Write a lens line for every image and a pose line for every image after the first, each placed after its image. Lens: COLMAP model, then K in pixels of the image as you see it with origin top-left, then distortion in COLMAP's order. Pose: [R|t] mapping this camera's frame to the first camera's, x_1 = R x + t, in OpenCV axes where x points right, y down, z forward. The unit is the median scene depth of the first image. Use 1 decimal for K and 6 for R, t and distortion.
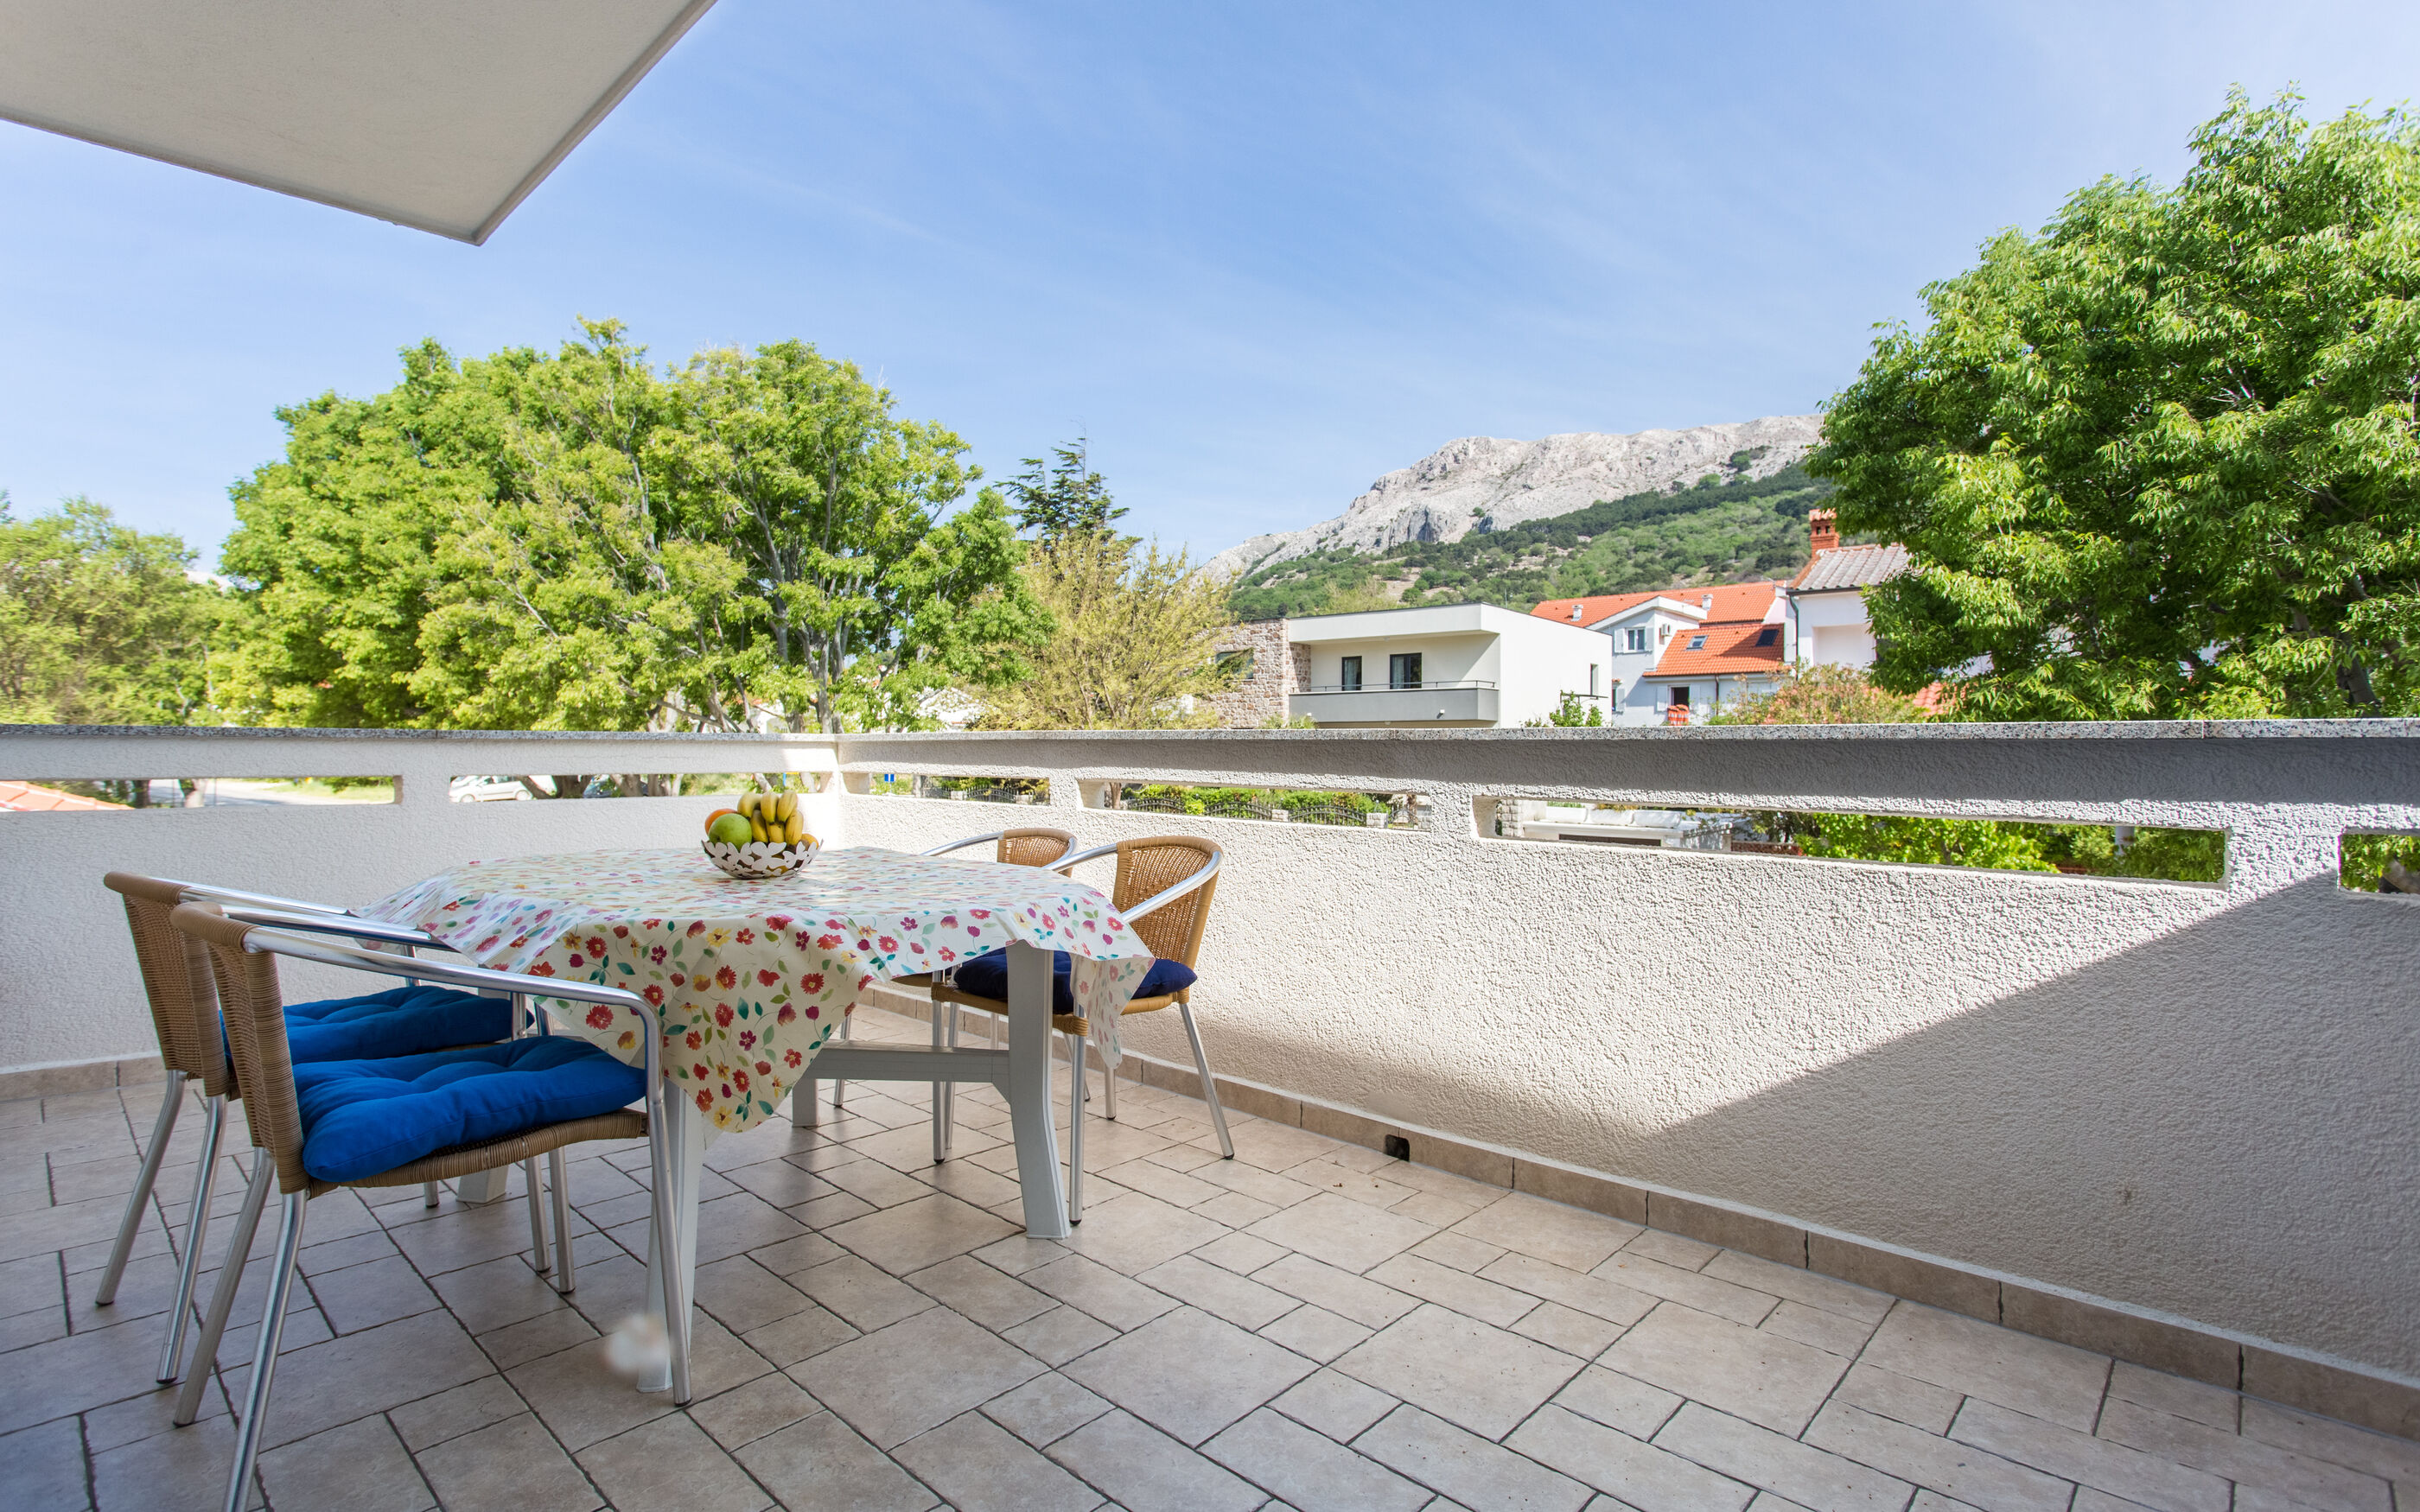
lens RADIAL K [[1149.8, 0, 1201.2], [0, 1149.8, 754.2], [0, 0, 1]] dist [0.002256, 0.000841]
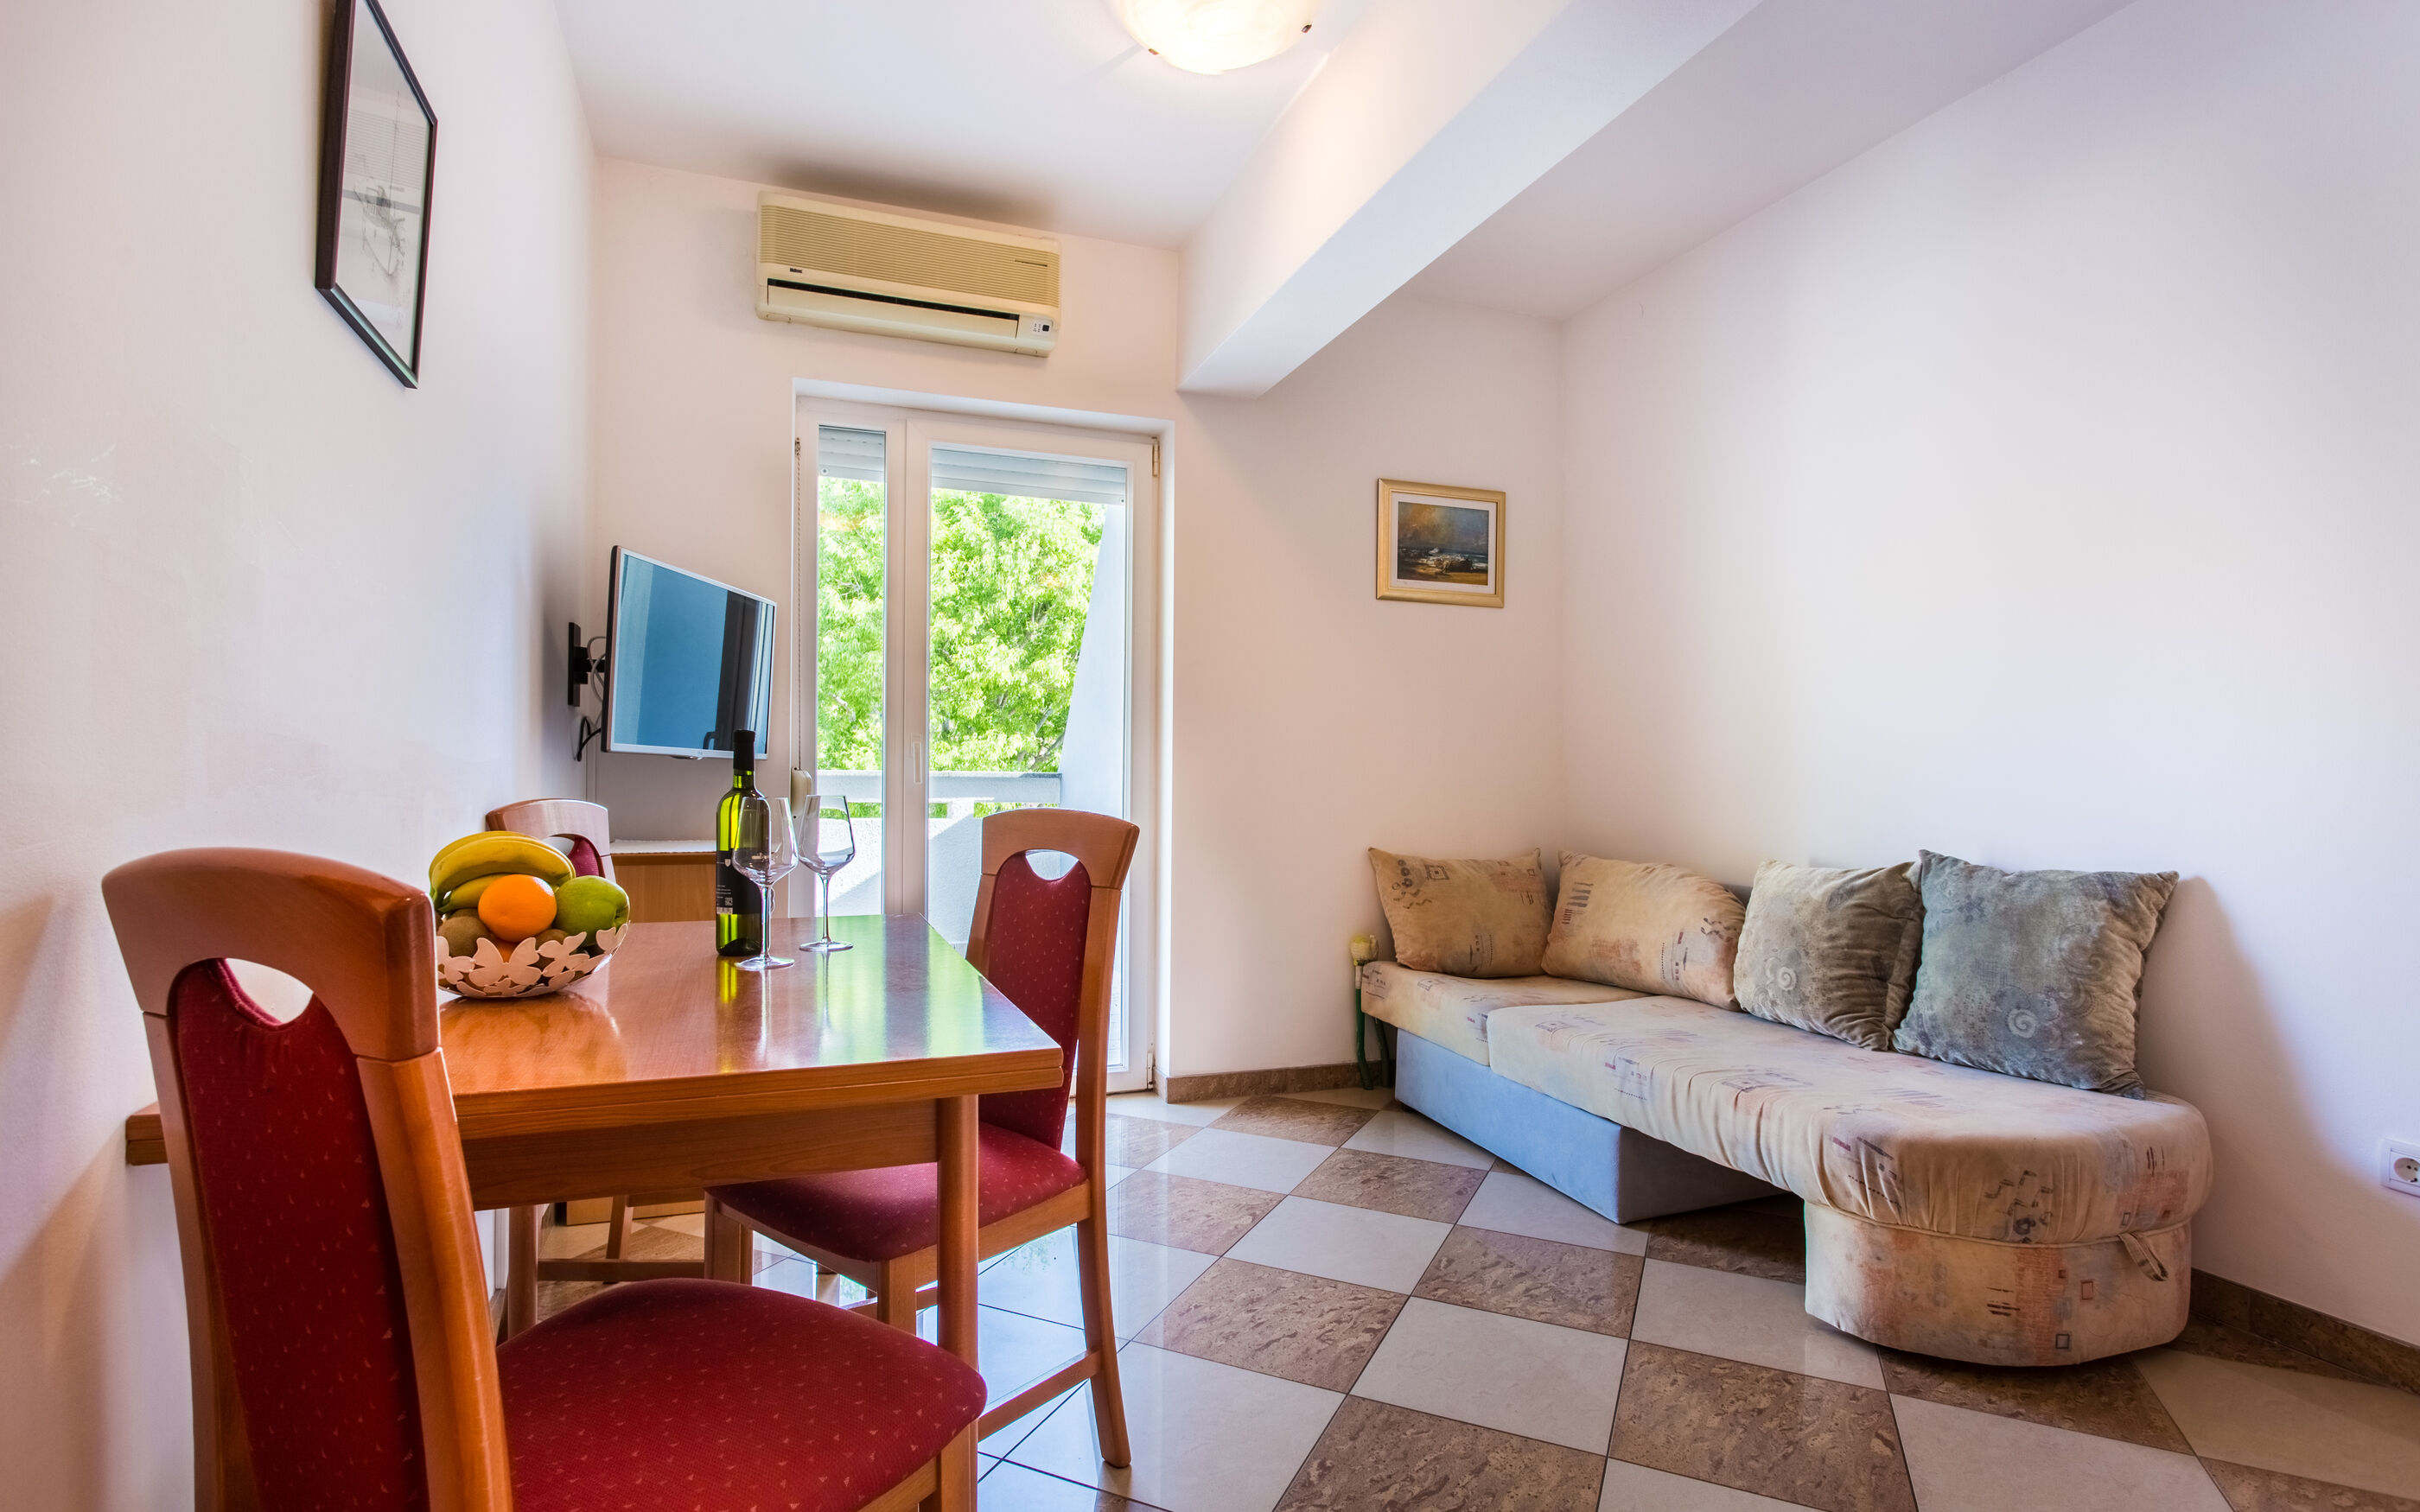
lens RADIAL K [[1168.4, 0, 1211.5], [0, 1168.4, 783.4], [0, 0, 1]] dist [0.003789, 0.000912]
pose [[0.444831, -0.004668, 0.895602, -0.224366], [-0.002677, 0.999975, 0.006541, -0.002602], [-0.895611, -0.005307, 0.444807, -0.149520]]
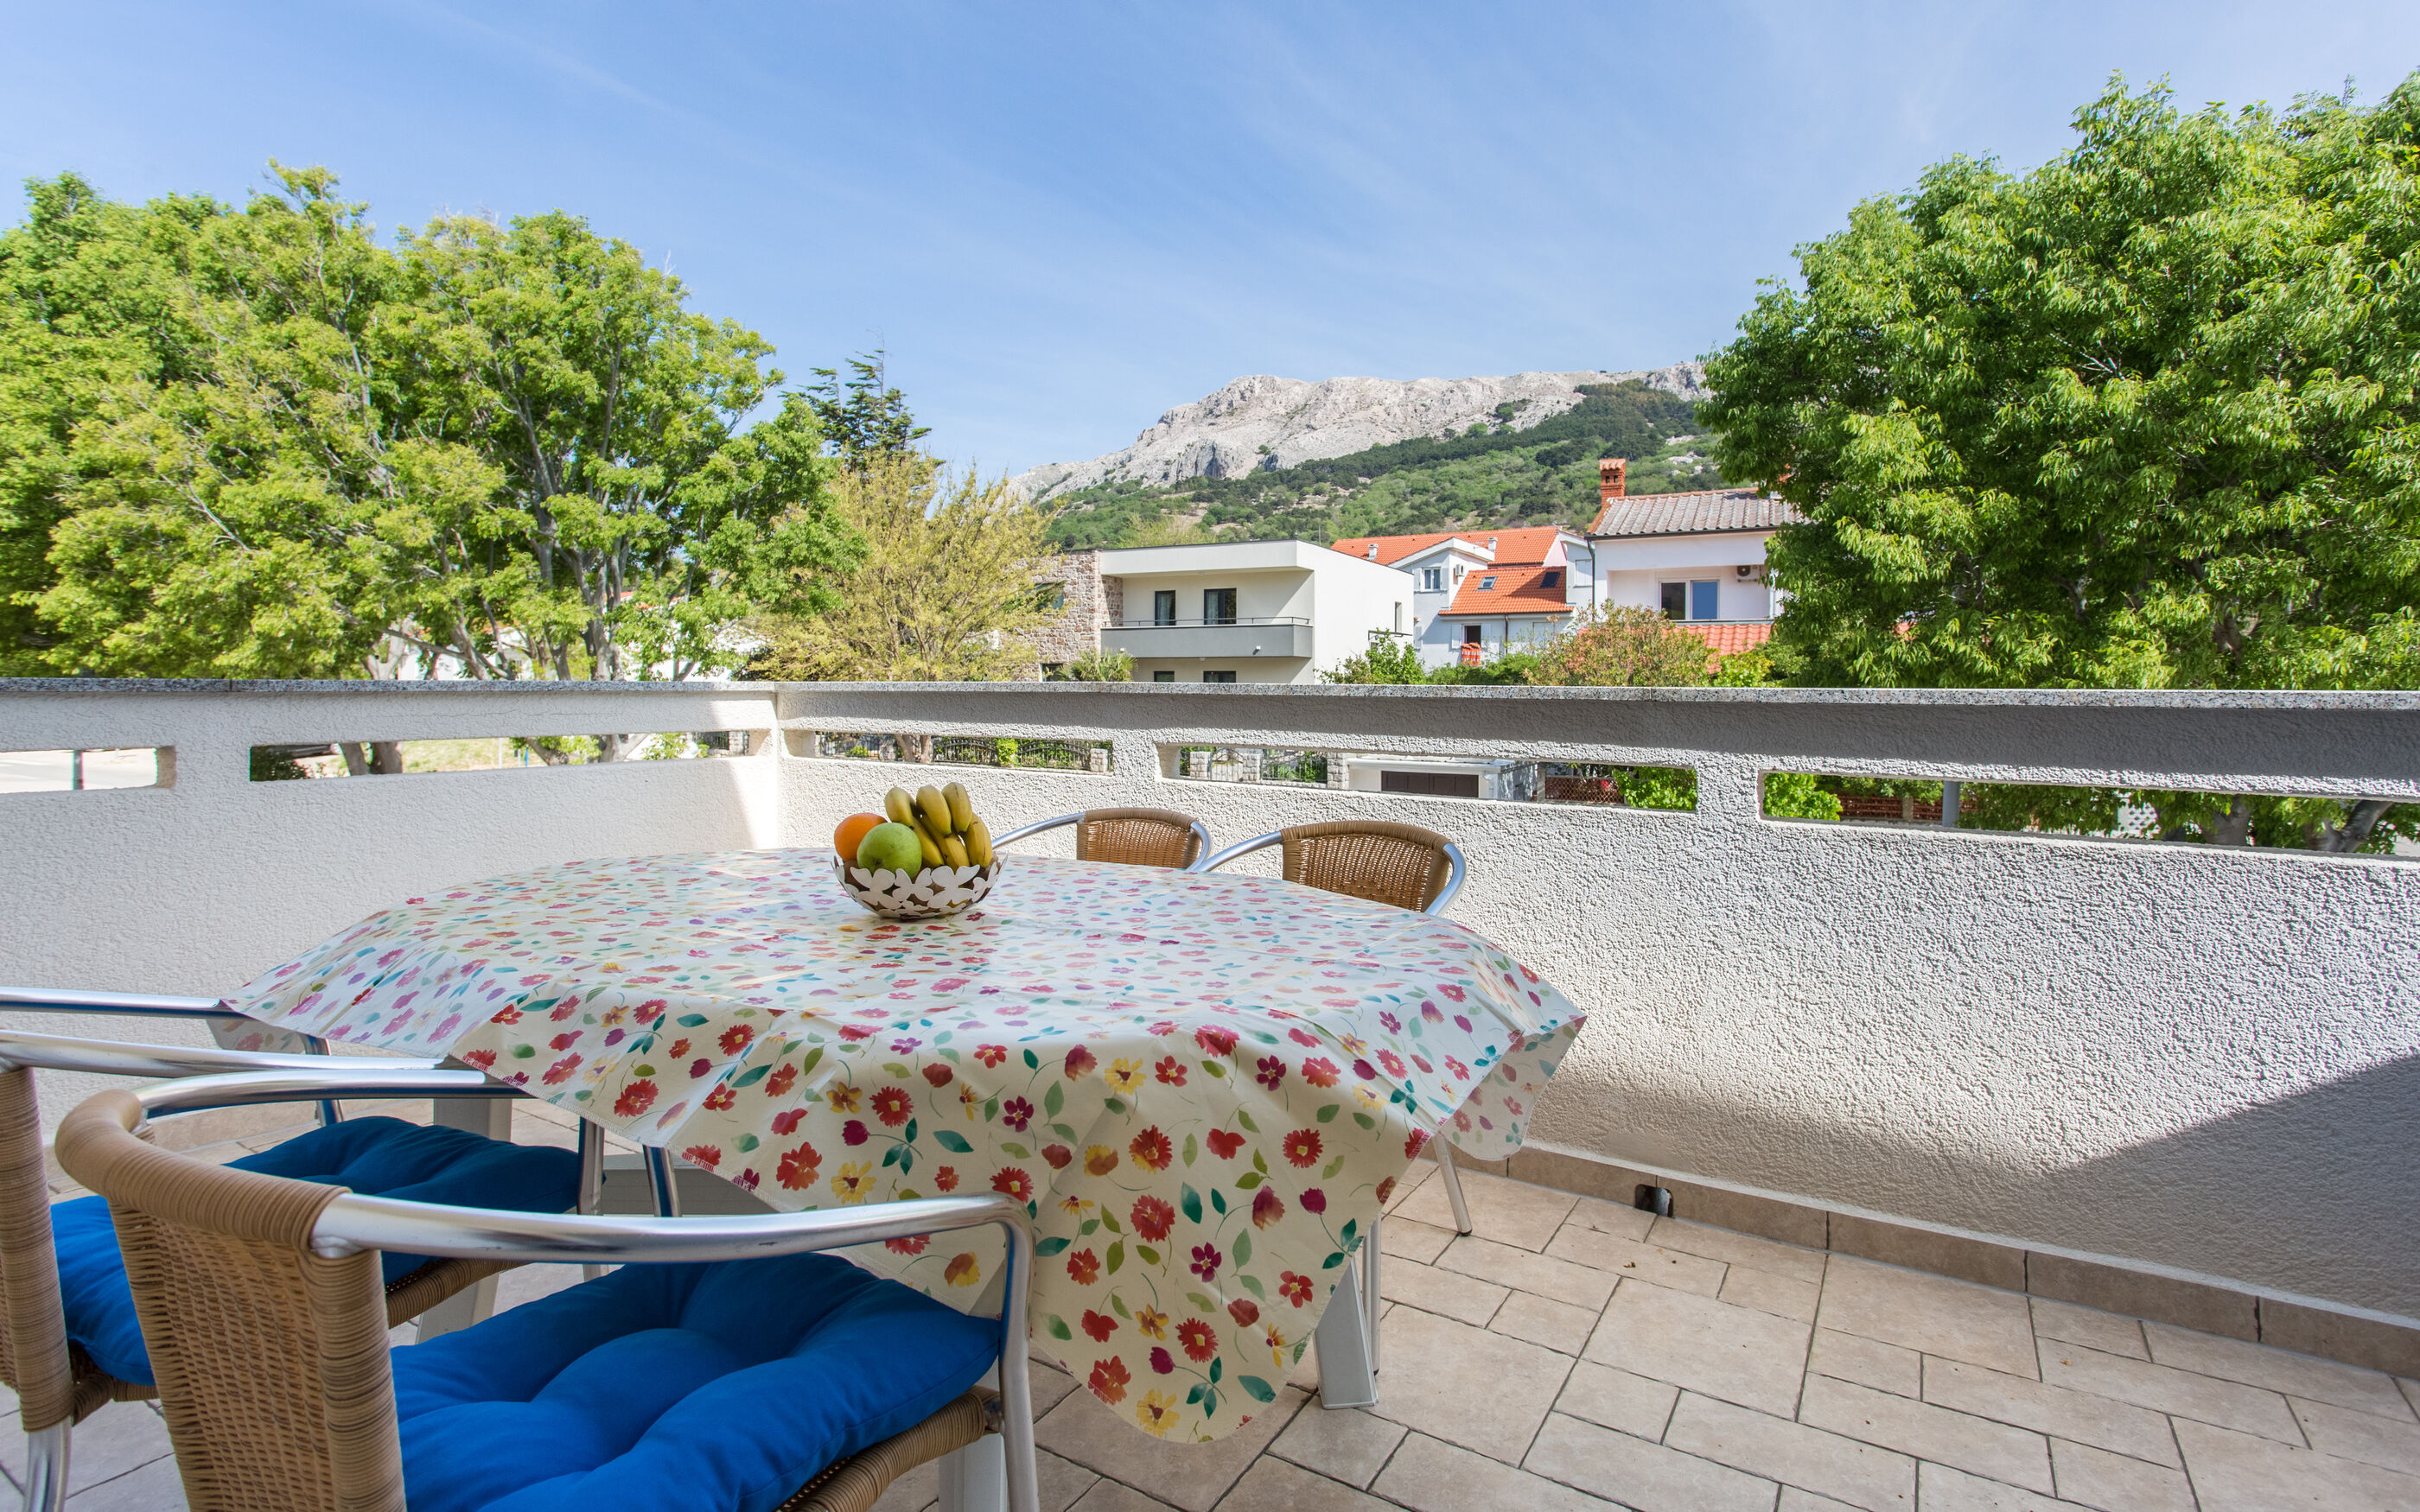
lens RADIAL K [[1167.3, 0, 1229.5], [0, 1167.3, 689.3], [0, 0, 1]] dist [0.001747, -0.000535]
pose [[0.978292, 0.000049, 0.207229, -0.051502], [-0.000121, 1.000000, 0.000334, -0.003654], [-0.207229, -0.000352, 0.978292, 0.043891]]
